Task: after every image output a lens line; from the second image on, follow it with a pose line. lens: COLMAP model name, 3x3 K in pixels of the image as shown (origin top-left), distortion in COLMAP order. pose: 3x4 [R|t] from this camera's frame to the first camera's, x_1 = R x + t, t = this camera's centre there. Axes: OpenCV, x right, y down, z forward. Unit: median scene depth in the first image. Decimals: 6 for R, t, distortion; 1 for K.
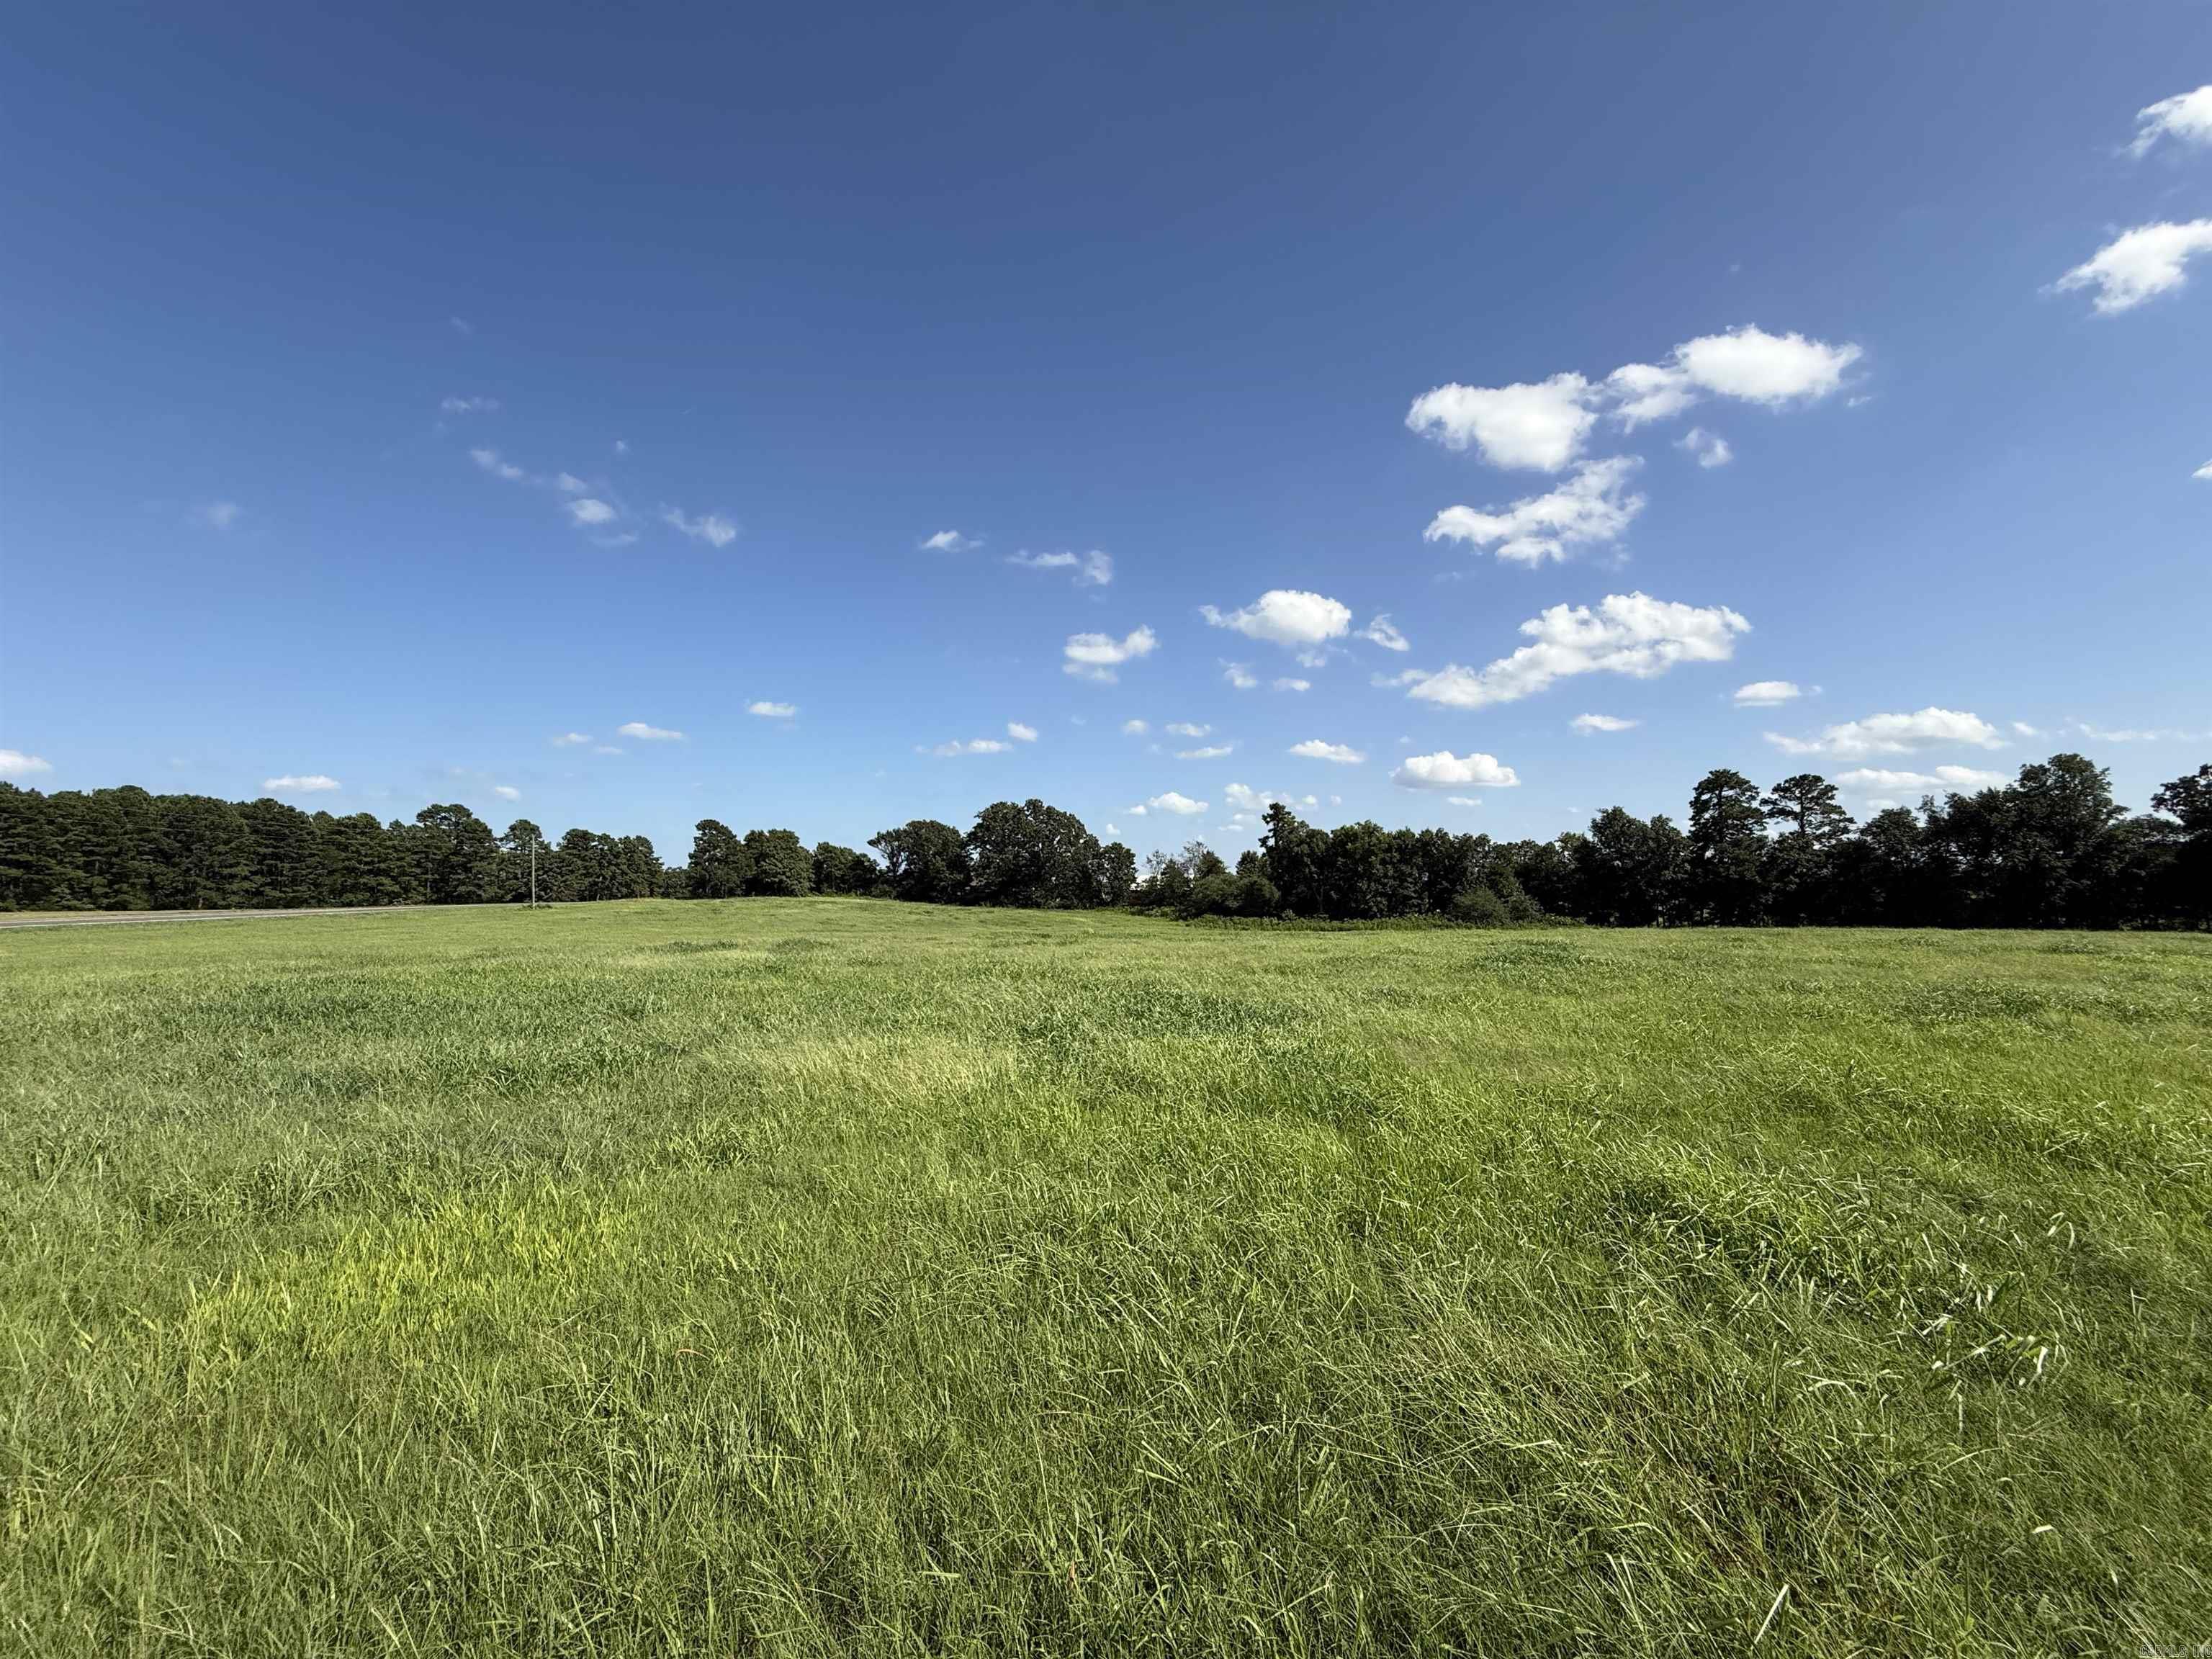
lens RADIAL K [[887.5, 0, 1115.7], [0, 887.5, 844.0], [0, 0, 1]] dist [-0.009080, 0.001110]
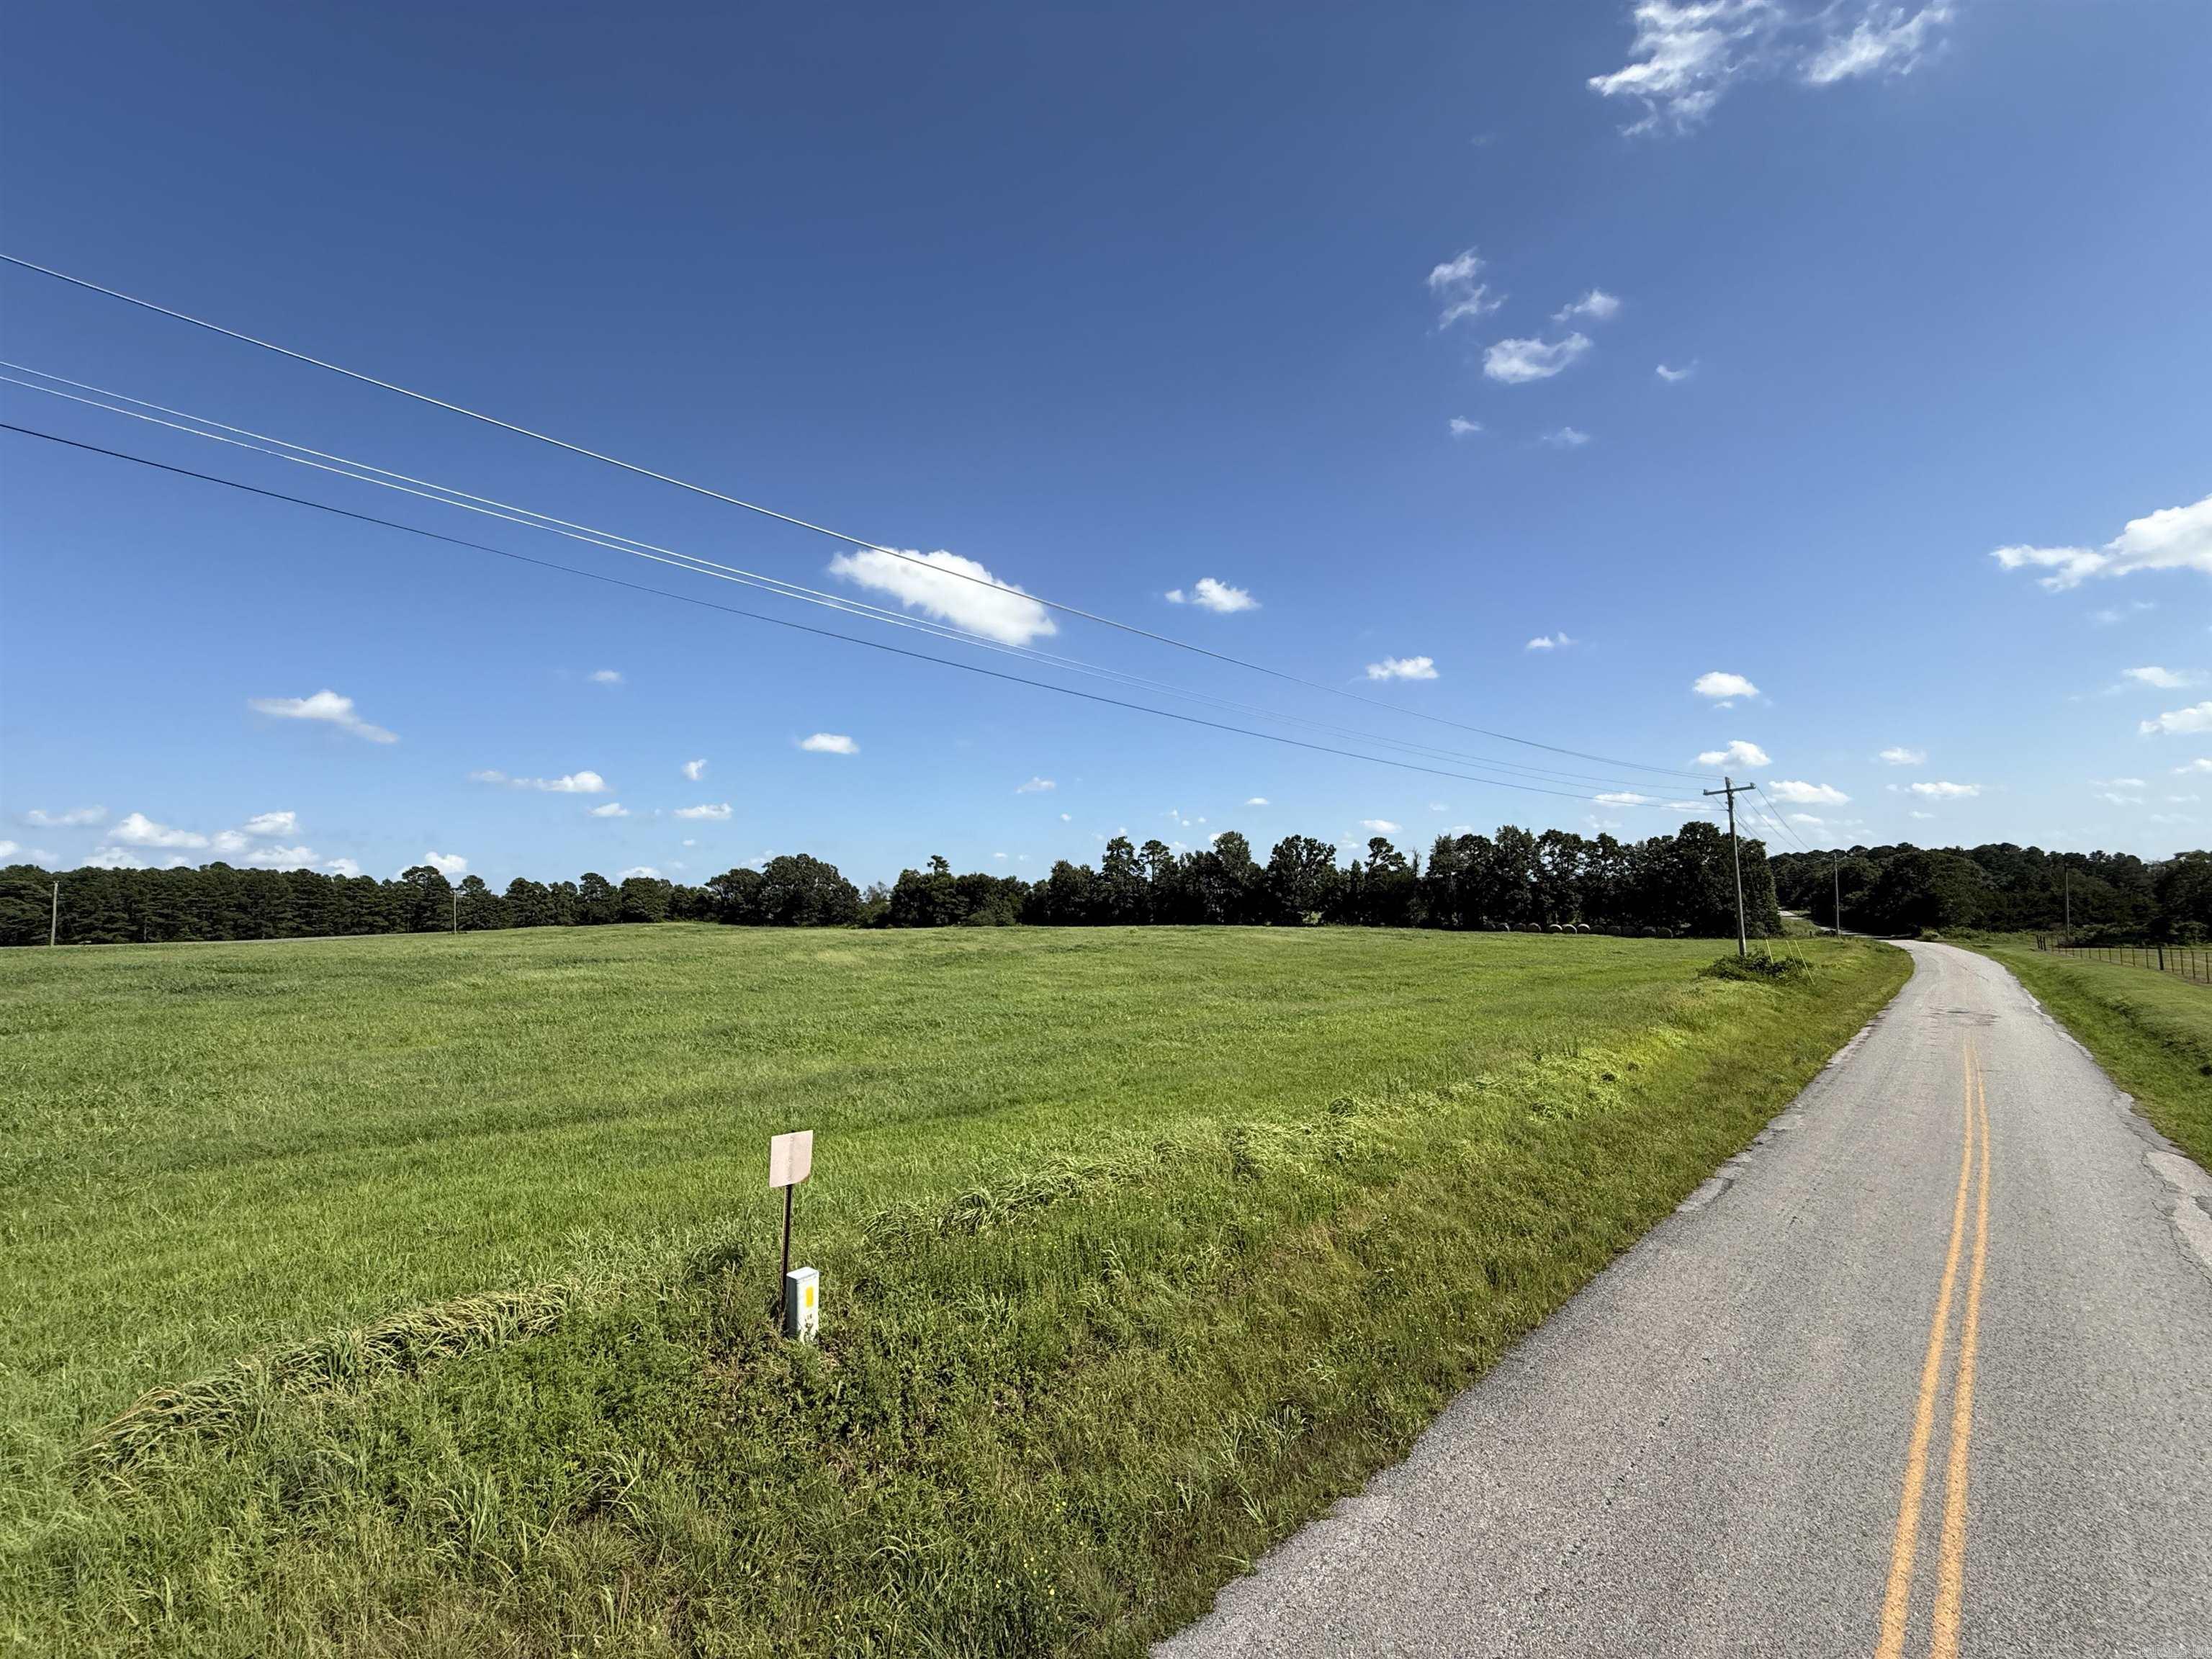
lens RADIAL K [[887.5, 0, 1120.2], [0, 887.5, 839.6], [0, 0, 1]] dist [-0.009080, 0.001110]
pose [[0.999168, -0.026583, -0.030929, 0.614827], [0.025867, 0.999393, -0.023324, -0.032413], [0.031530, 0.022505, 0.999249, -0.597716]]
